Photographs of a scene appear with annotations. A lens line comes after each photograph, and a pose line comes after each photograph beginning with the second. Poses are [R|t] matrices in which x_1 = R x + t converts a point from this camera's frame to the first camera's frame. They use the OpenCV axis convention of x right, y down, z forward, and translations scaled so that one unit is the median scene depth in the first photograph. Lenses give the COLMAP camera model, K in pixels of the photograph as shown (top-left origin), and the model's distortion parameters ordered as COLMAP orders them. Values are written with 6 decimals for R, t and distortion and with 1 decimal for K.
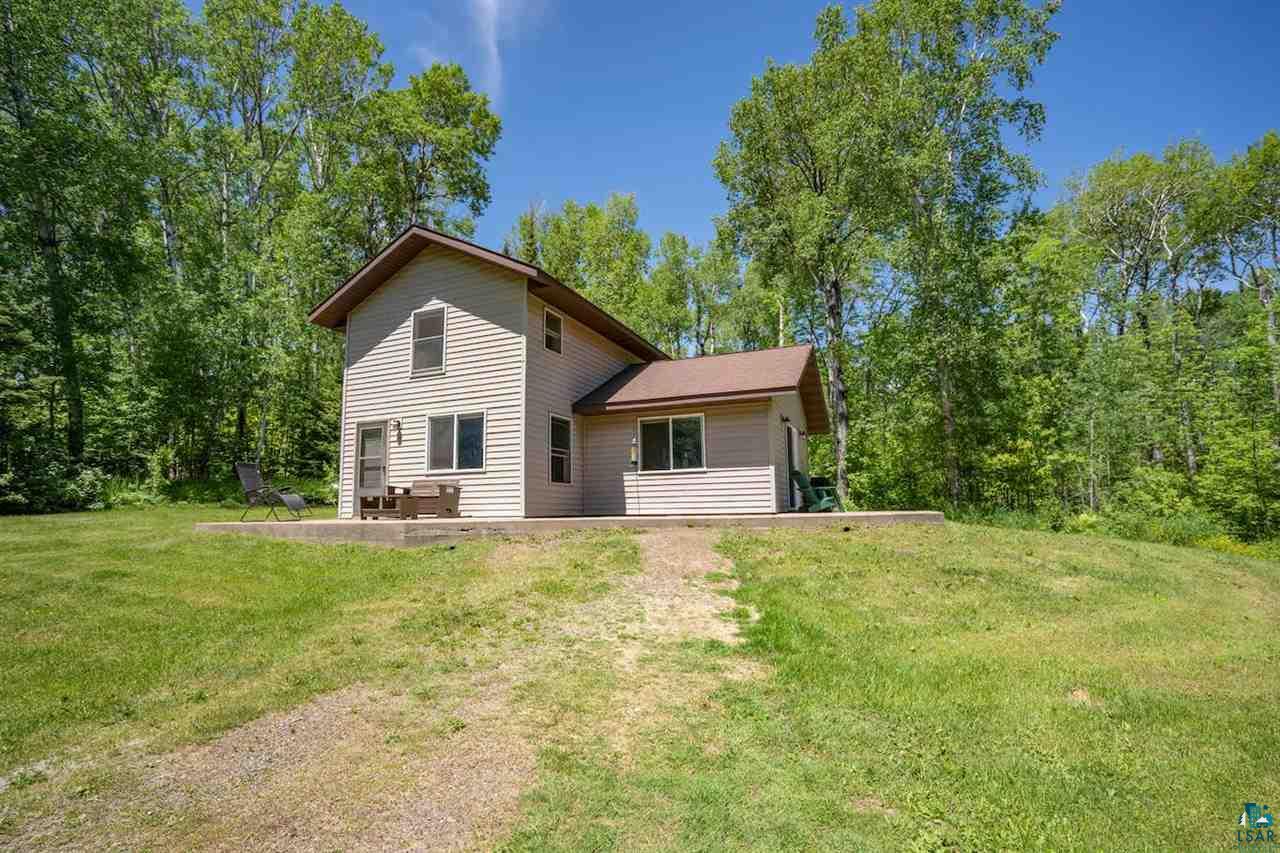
lens RADIAL K [[583.0, 0, 640.0], [0, 583.0, 426.5], [0, 0, 1]] dist [-0.040571, 0.000162]
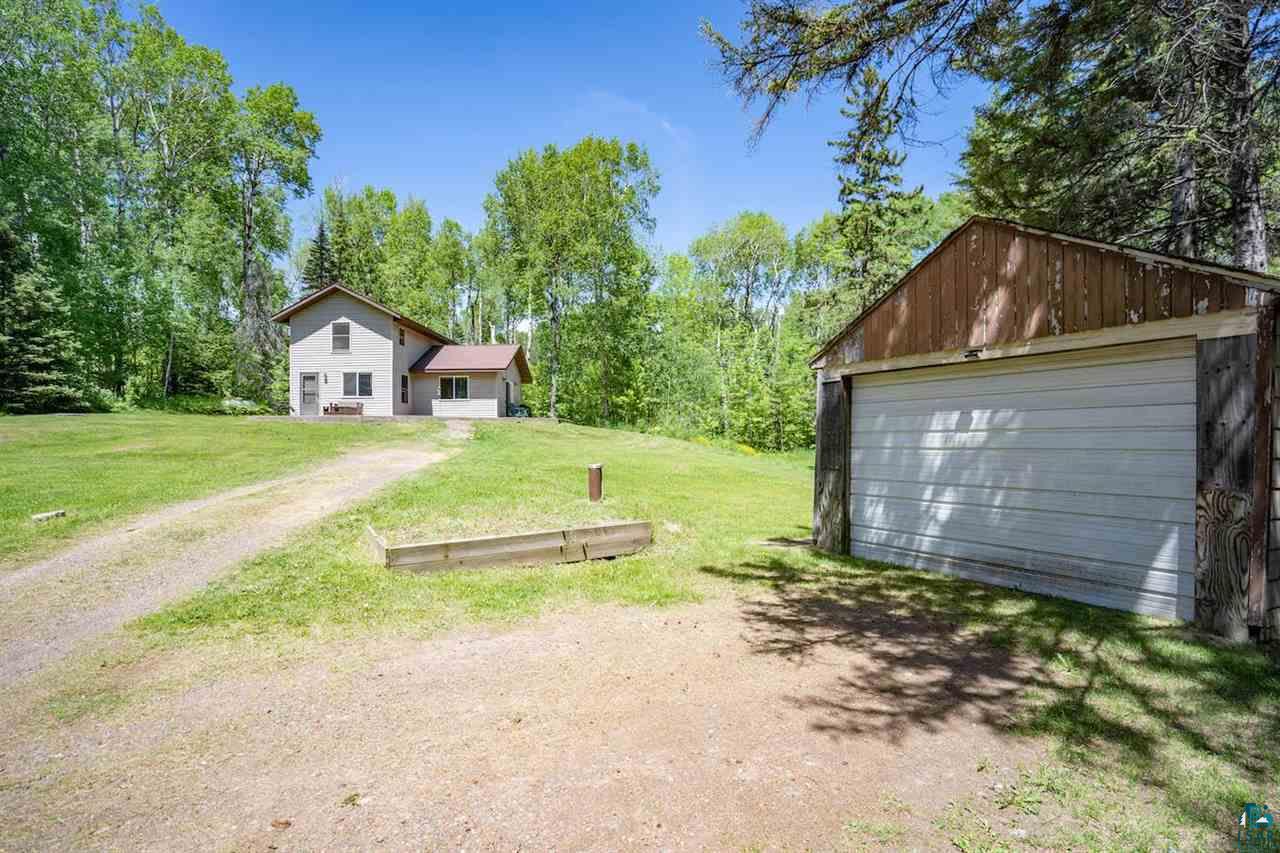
lens RADIAL K [[712.0, 0, 640.0], [0, 712.0, 426.5], [0, 0, 1]] dist [-0.000900, -0.000014]
pose [[0.943175, 0.018778, 0.331764, -0.182596], [-0.056530, 0.992916, 0.104510, -0.152765], [-0.327451, -0.117326, 0.937555, -1.872539]]
